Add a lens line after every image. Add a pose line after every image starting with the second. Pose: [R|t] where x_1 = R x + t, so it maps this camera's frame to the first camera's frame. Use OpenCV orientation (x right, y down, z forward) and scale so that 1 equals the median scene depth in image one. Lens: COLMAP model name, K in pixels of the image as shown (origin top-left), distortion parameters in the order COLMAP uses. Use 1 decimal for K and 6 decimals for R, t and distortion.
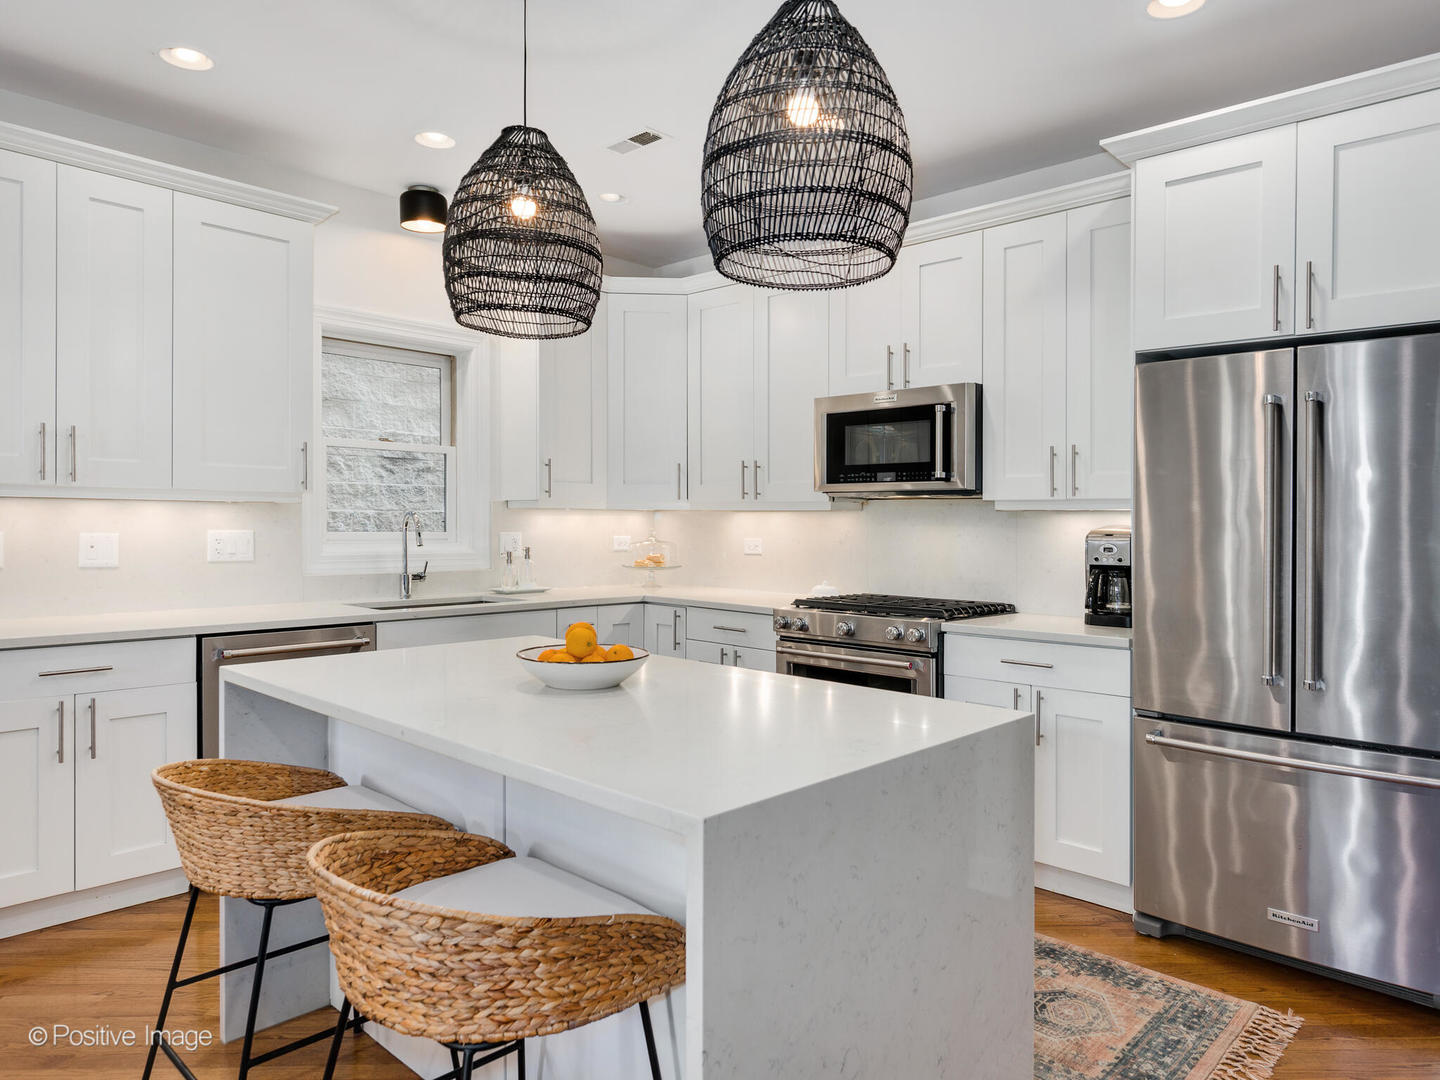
lens RADIAL K [[948.5, 0, 755.4], [0, 948.5, 529.1], [0, 0, 1]] dist [-0.002811, -0.000919]
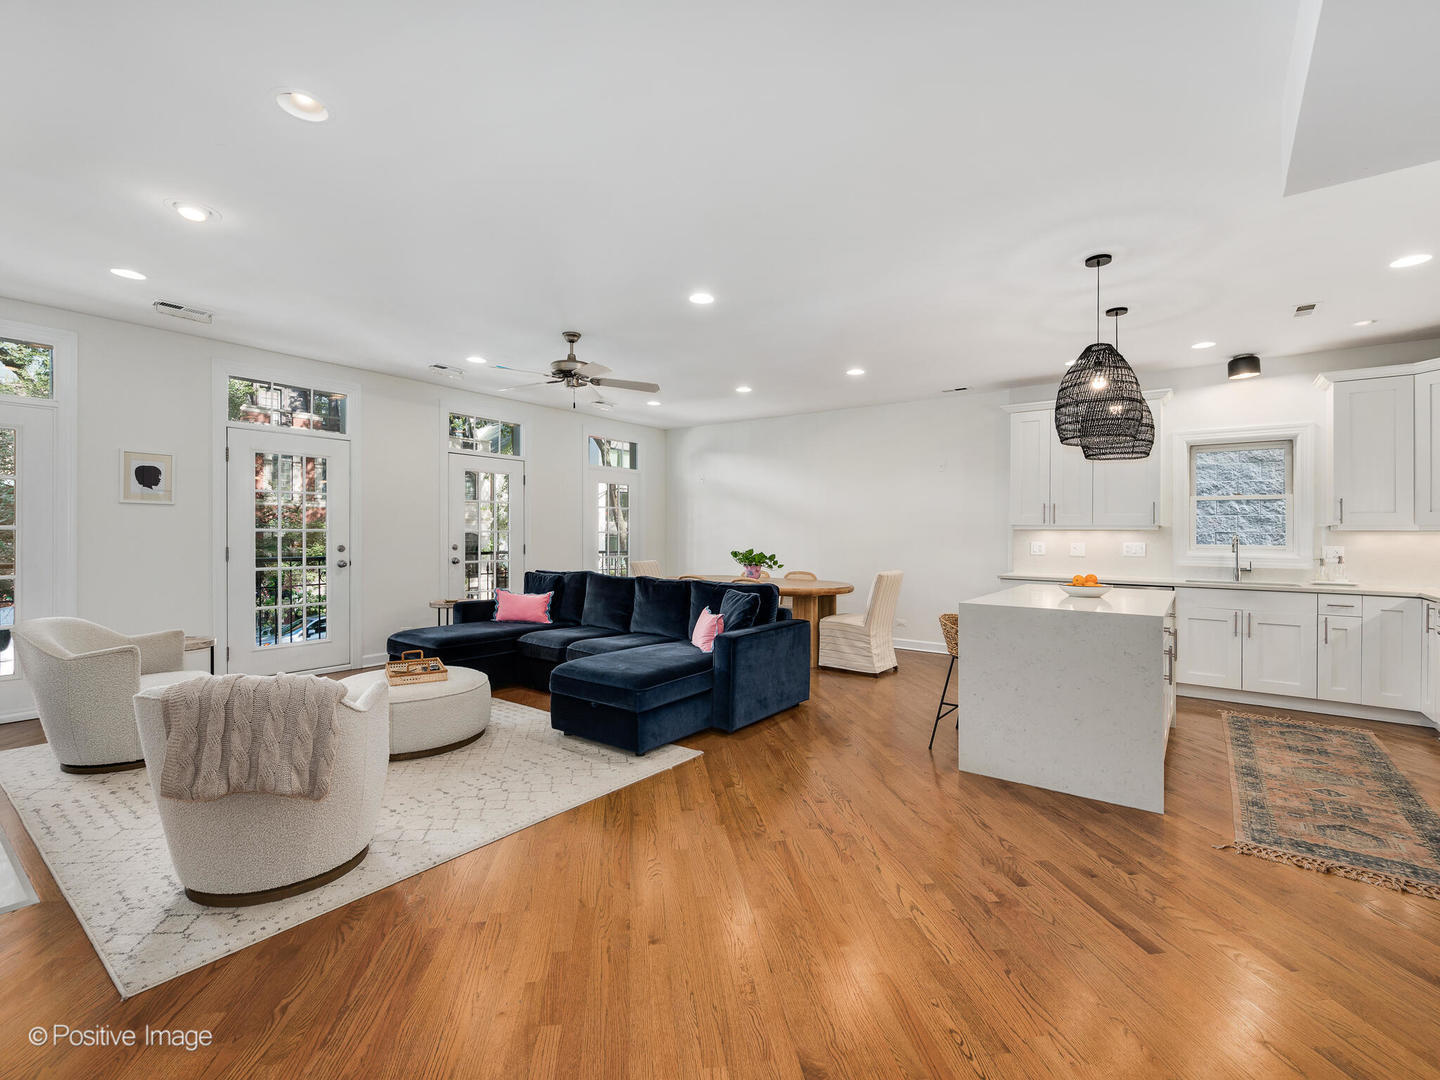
lens RADIAL K [[638.7, 0, 722.1], [0, 638.7, 534.0], [0, 0, 1]] dist [0.000986, 0.000217]
pose [[0.102090, -0.009157, -0.994733, 0.879151], [-0.012948, 0.999861, -0.010533, 0.009837], [0.994691, 0.013955, 0.101958, -0.129606]]
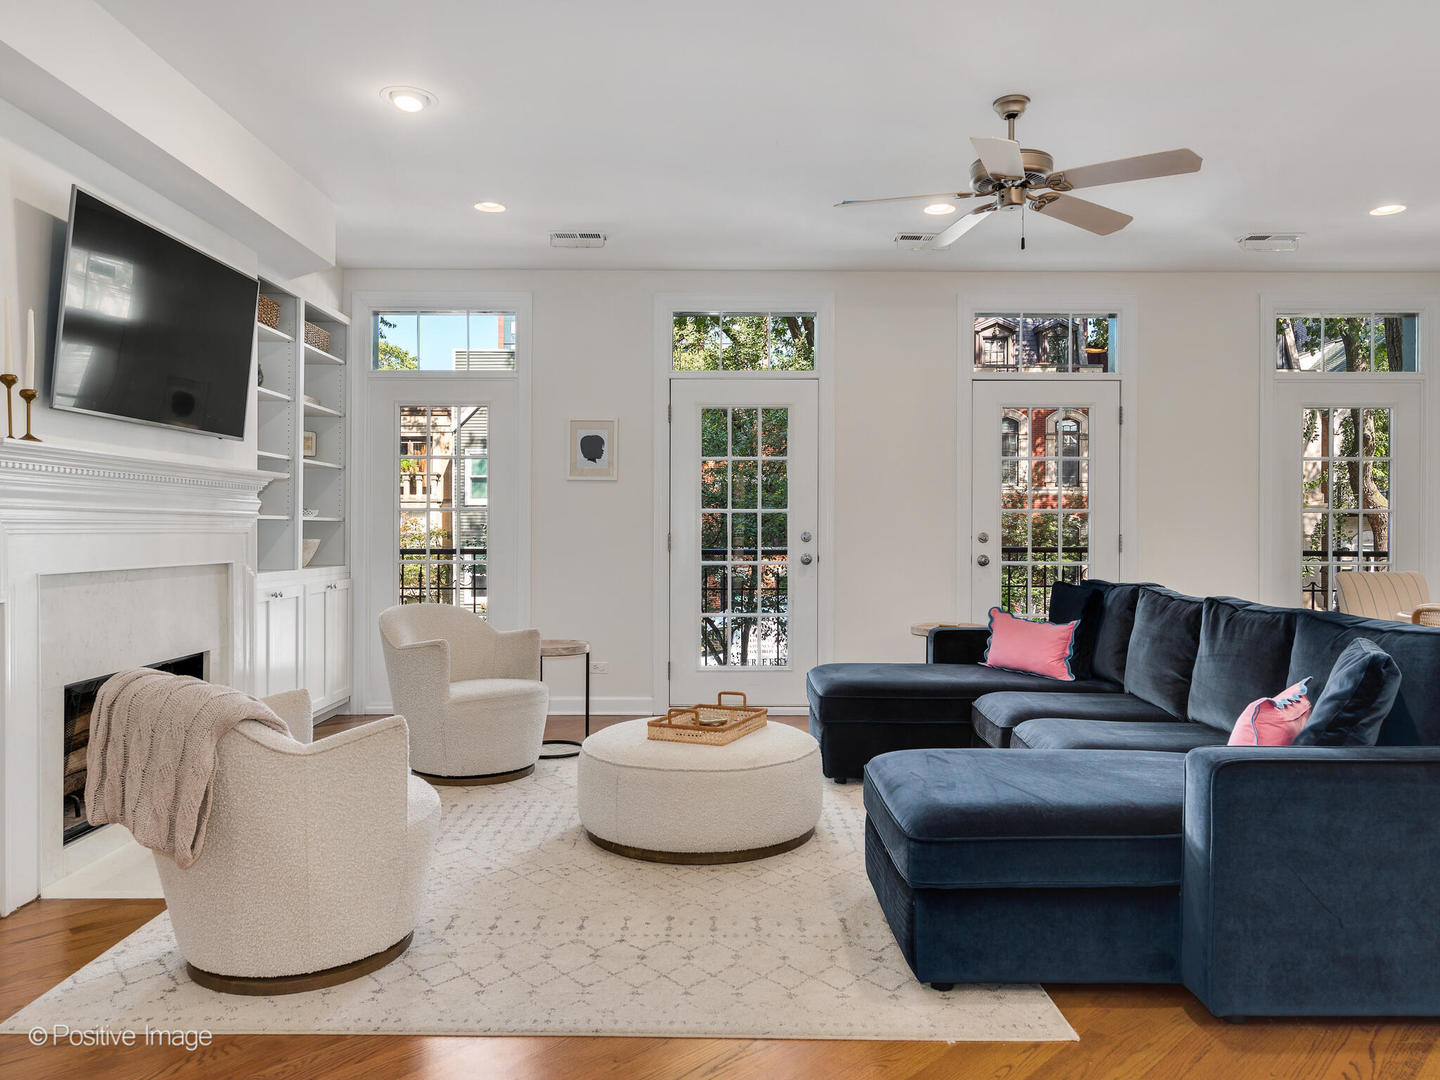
lens RADIAL K [[992.8, 0, 731.8], [0, 992.8, 535.1], [0, 0, 1]] dist [0.002563, -0.000466]
pose [[-0.733577, -0.008951, -0.679548, 0.453313], [-0.013952, 0.999901, 0.001891, 0.035752], [0.679464, 0.010869, -0.733629, 0.241721]]
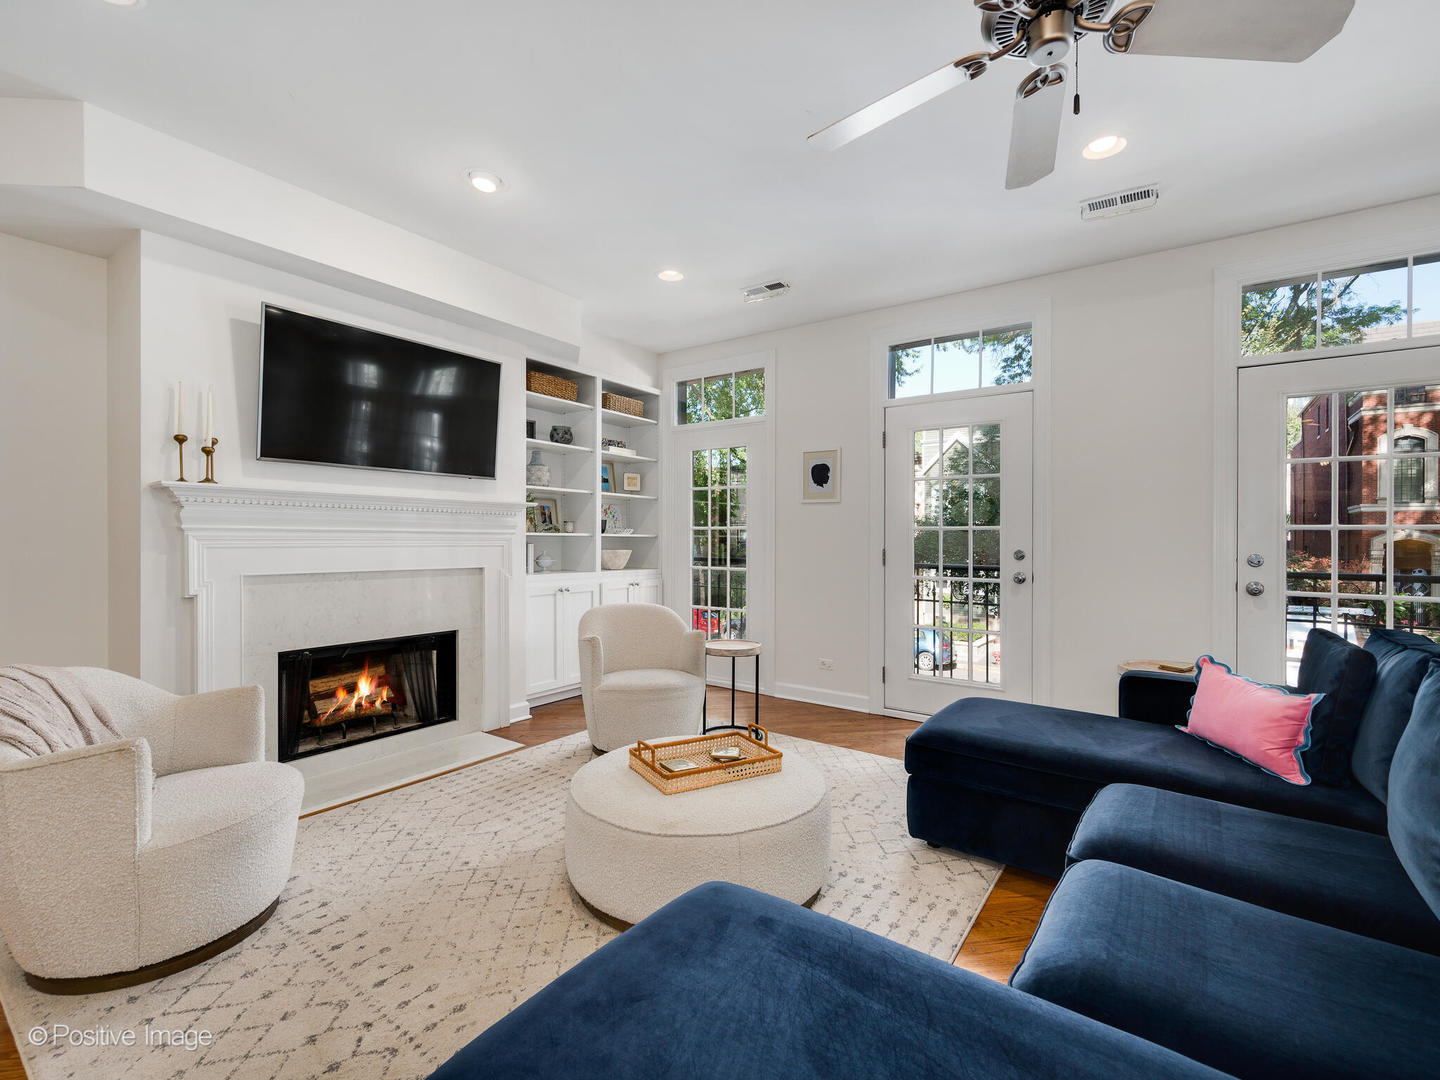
lens RADIAL K [[644.1, 0, 724.9], [0, 644.1, 528.5], [0, 0, 1]] dist [-0.005562, 0.000341]
pose [[-0.992621, -0.021225, -0.119390, -0.167839], [-0.020232, 0.999750, -0.009528, 0.016992], [0.119562, -0.007042, -0.992802, 0.089019]]
